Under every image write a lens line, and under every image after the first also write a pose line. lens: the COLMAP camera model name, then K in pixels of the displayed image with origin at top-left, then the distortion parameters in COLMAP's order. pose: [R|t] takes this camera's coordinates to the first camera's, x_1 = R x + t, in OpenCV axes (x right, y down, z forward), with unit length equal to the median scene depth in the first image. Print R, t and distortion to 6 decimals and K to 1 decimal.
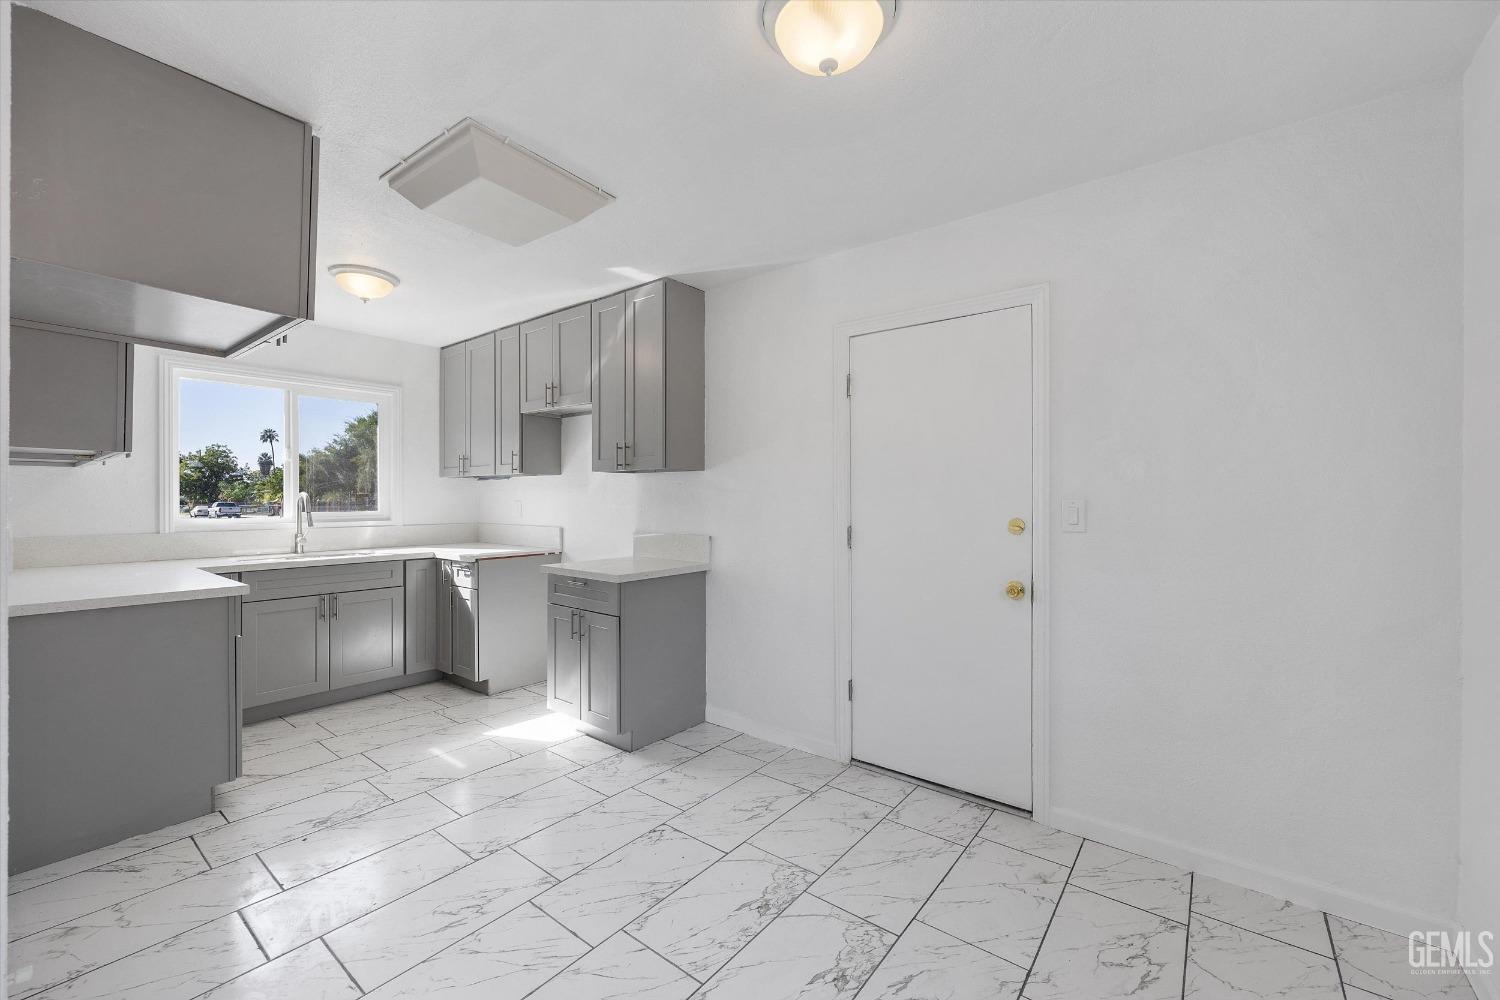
lens RADIAL K [[599.7, 0, 750.0], [0, 599.7, 500.0], [0, 0, 1]] dist [0.007666, -0.000048]
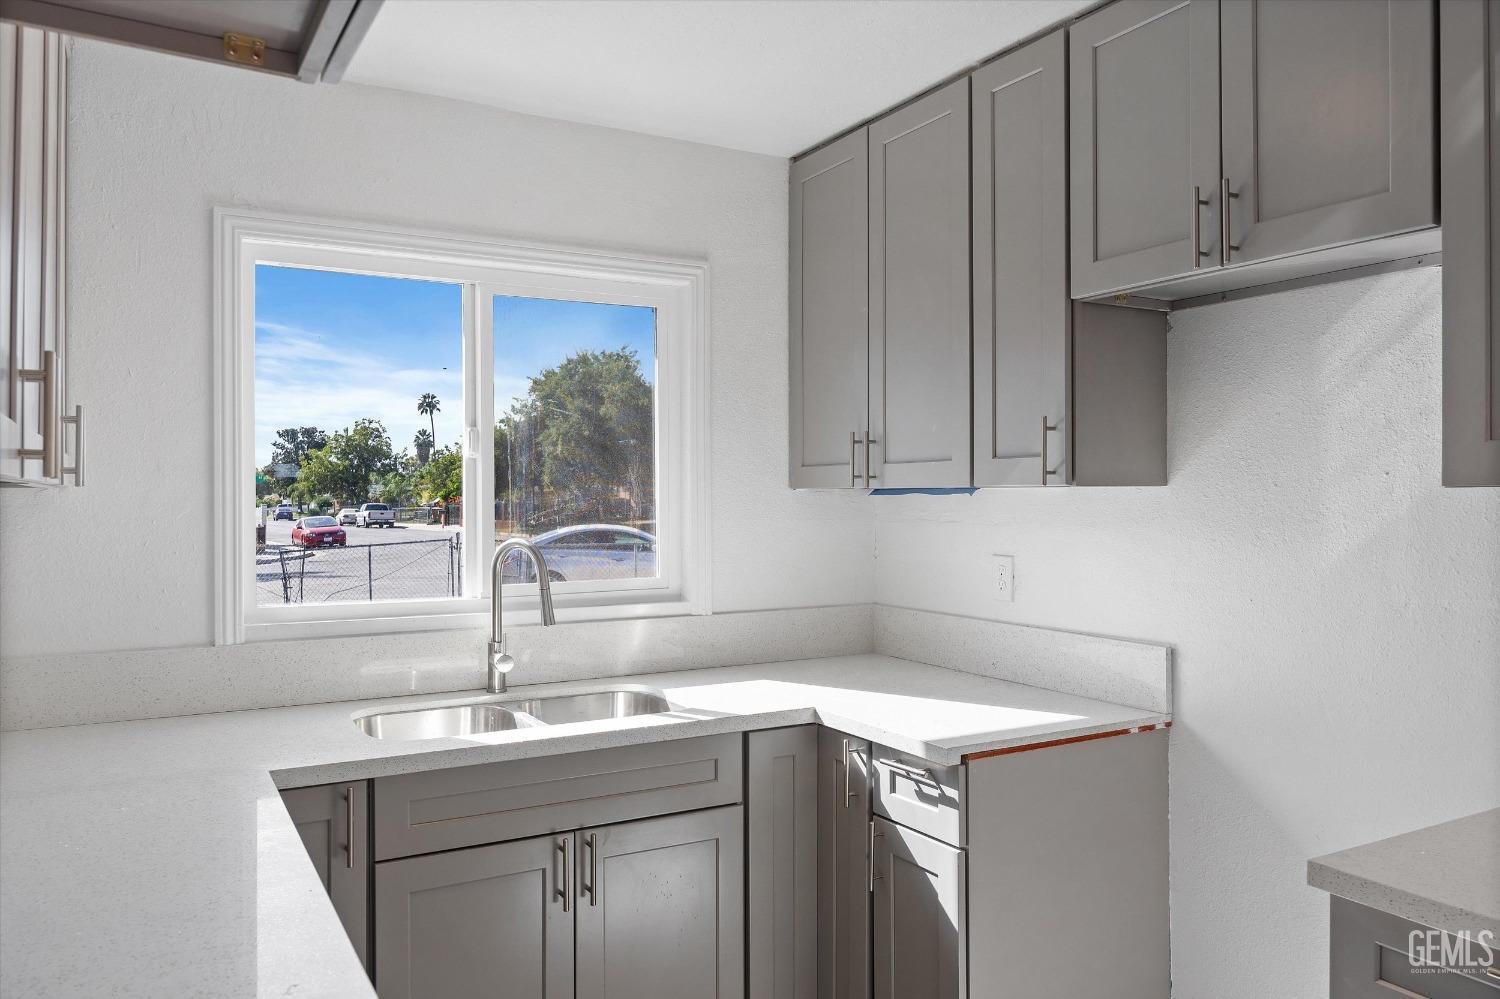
lens RADIAL K [[1067.6, 0, 787.6], [0, 1067.6, 495.6], [0, 0, 1]] dist [0.005050, 0.001559]
pose [[0.939635, -0.003033, -0.342165, -0.338334], [0.002755, 0.999995, -0.001299, -0.039431], [0.342167, 0.000278, 0.939639, 0.417874]]
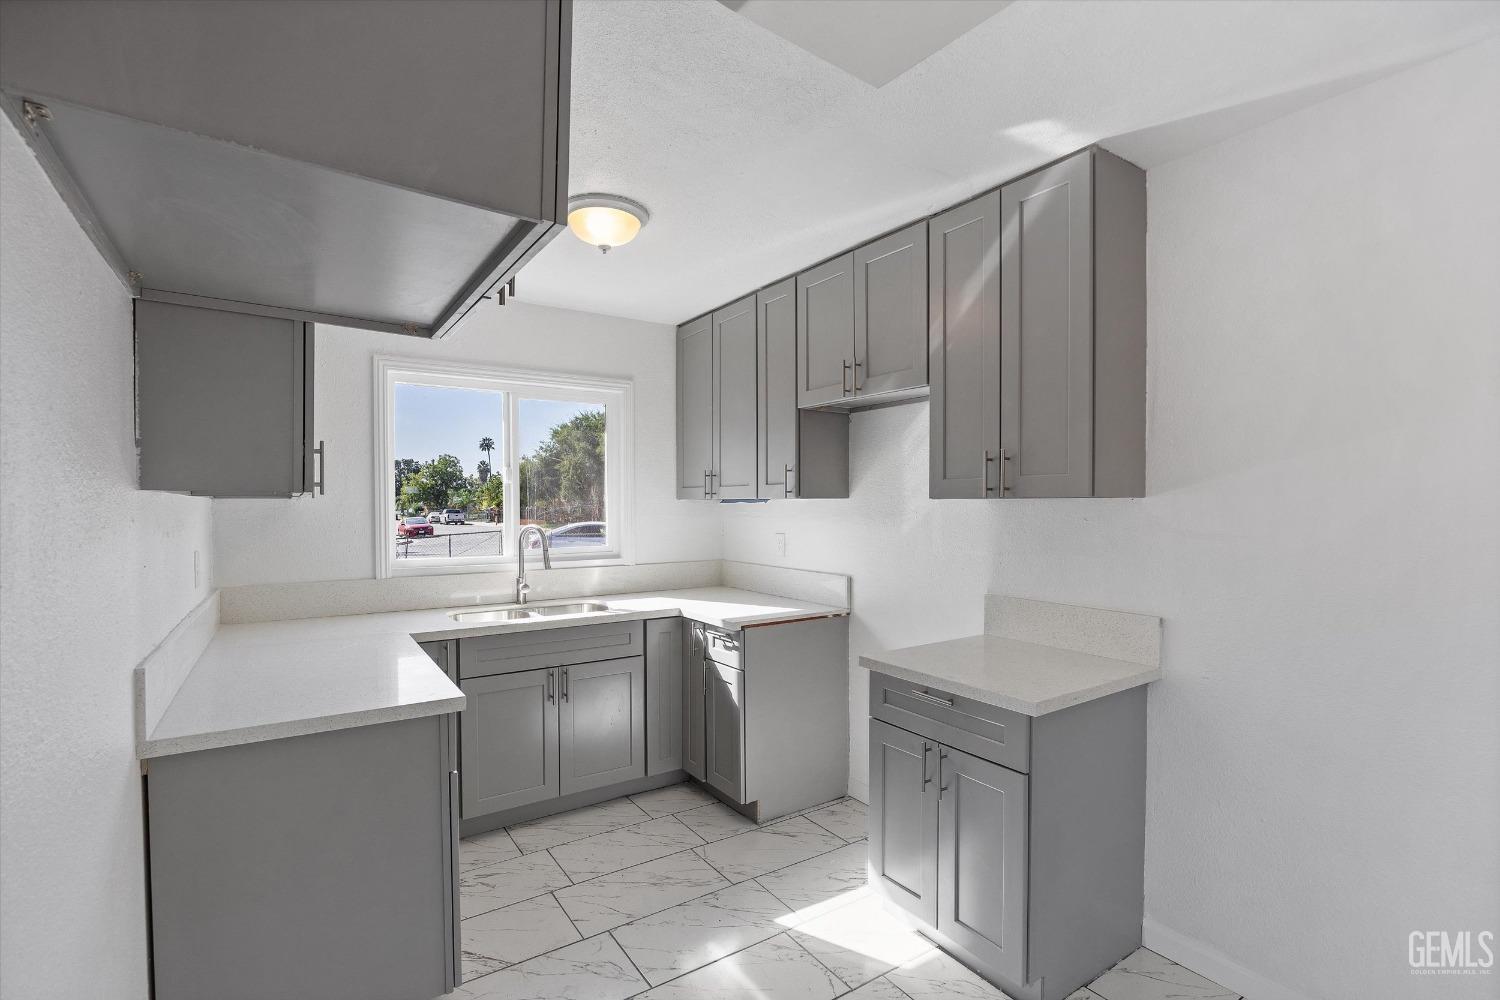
lens RADIAL K [[689.5, 0, 748.4], [0, 689.5, 517.5], [0, 0, 1]] dist [-0.009108, 0.000037]
pose [[0.952100, 0.003725, -0.305764, -0.205112], [0.001926, 0.999833, 0.018177, -0.037610], [0.305780, -0.017895, 0.951934, 0.254770]]
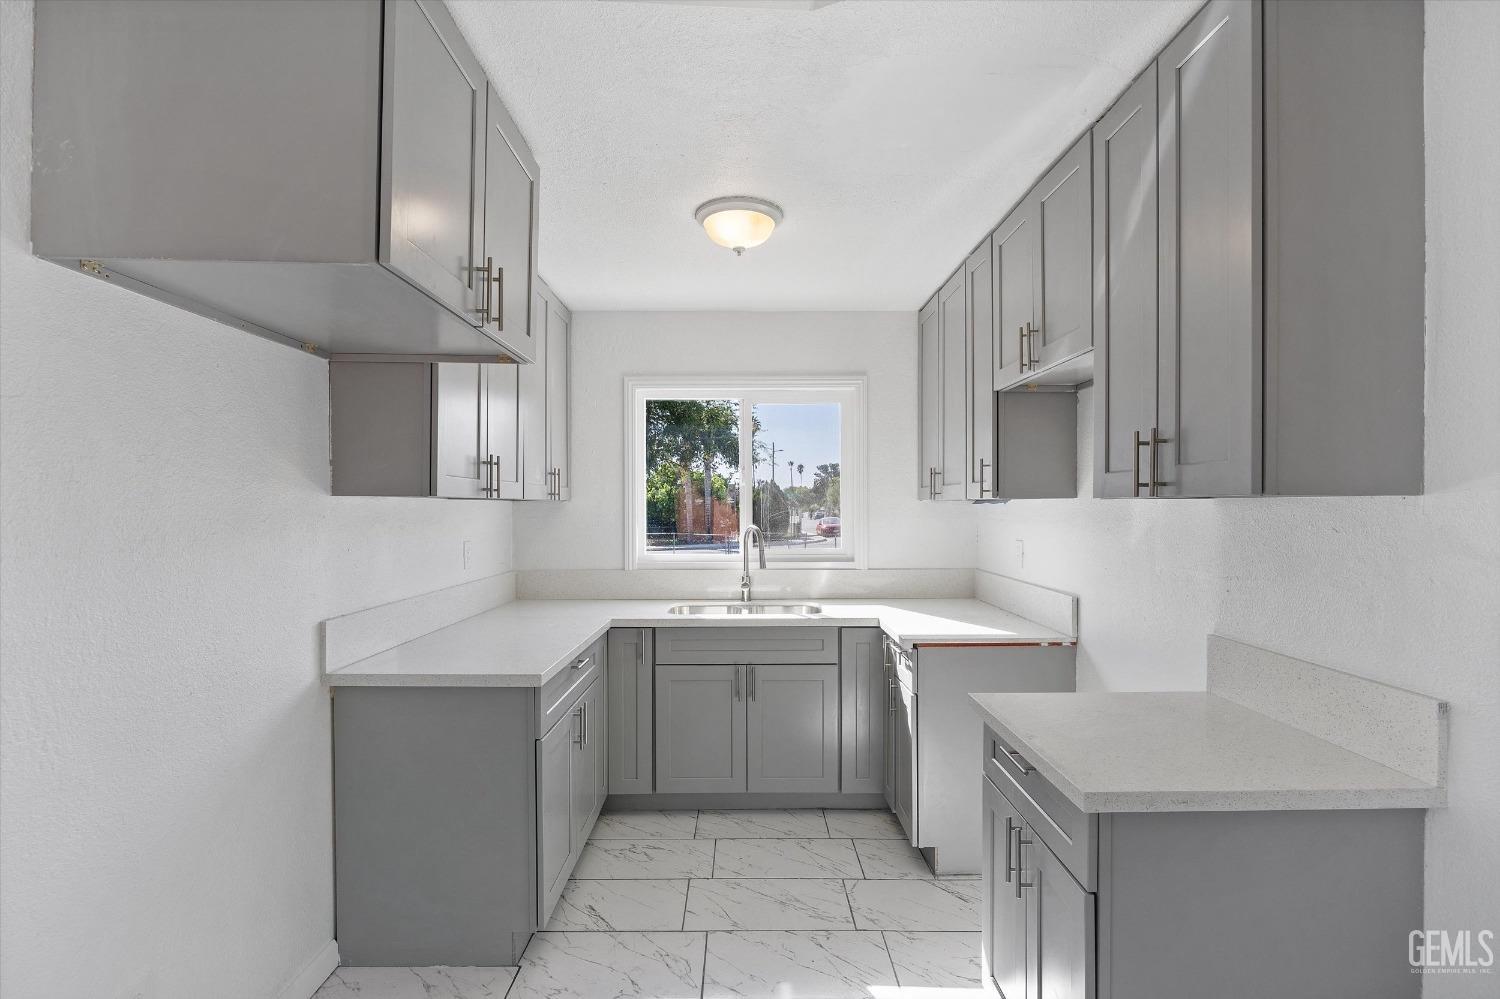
lens RADIAL K [[712.3, 0, 752.2], [0, 712.3, 513.7], [0, 0, 1]] dist [-0.001841, -0.000229]
pose [[0.626492, 0.007136, -0.779395, -0.003056], [0.001022, 0.999950, 0.009977, -0.037746], [0.779427, -0.007047, 0.626454, 0.418850]]
